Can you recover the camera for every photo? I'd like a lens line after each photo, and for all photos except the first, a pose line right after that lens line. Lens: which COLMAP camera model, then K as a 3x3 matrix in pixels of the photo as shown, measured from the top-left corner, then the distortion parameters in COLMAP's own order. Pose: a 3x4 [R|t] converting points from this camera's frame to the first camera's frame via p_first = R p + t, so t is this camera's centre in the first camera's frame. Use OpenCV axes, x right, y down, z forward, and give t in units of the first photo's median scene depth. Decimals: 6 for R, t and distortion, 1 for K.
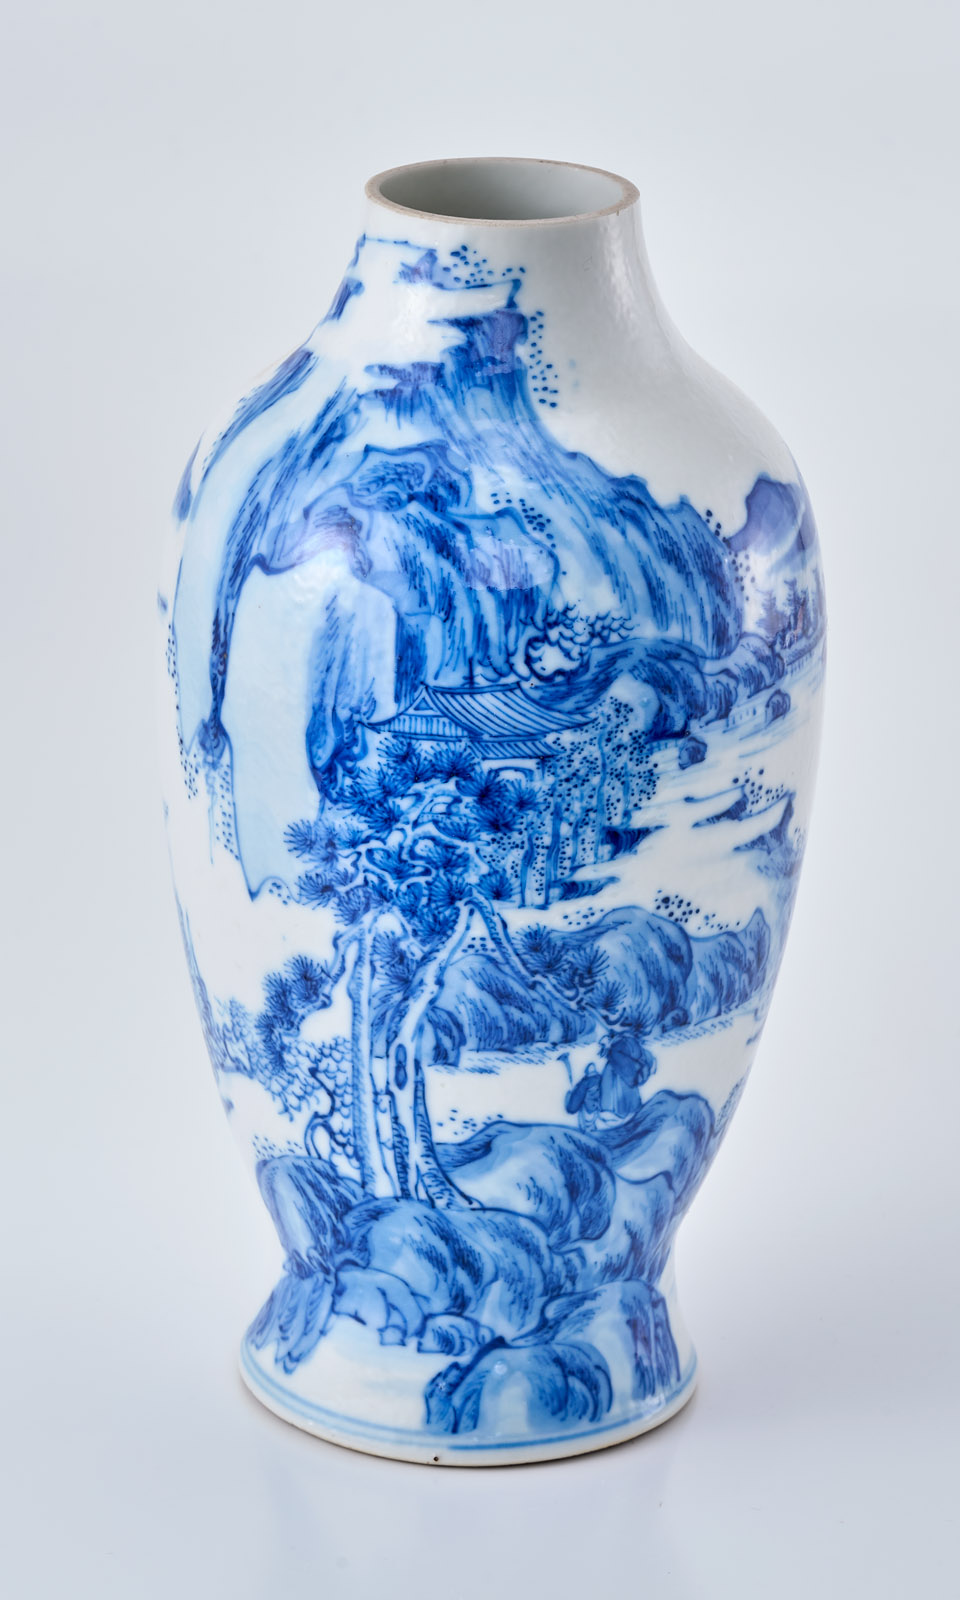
lens RADIAL K [[4223.6, 0, 478.9], [0, 4223.6, 803.1], [0, 0, 1]] dist [0.053010, 0.000000]
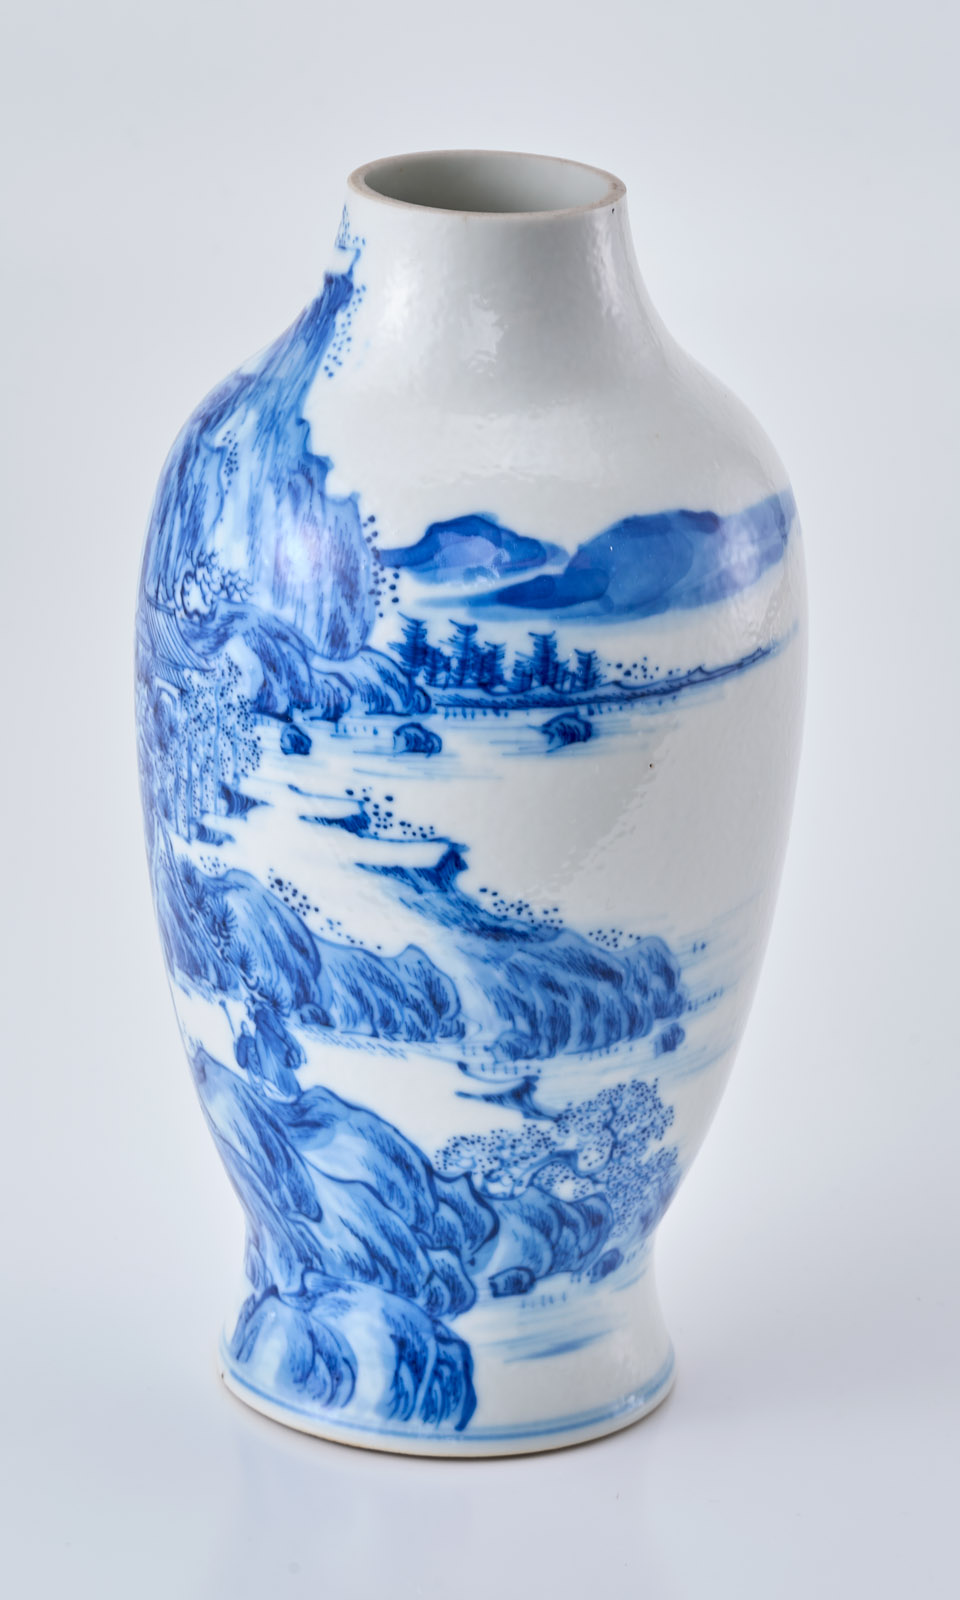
lens RADIAL K [[4223.6, 0, 478.9], [0, 4223.6, 797.5], [0, 0, 1]] dist [0.053010, 0.000000]
pose [[0.680215, 0.361517, -0.637662, 0.713737], [-0.376547, 0.918700, 0.119174, -0.133707], [0.628904, 0.159046, 0.761041, 0.268613]]
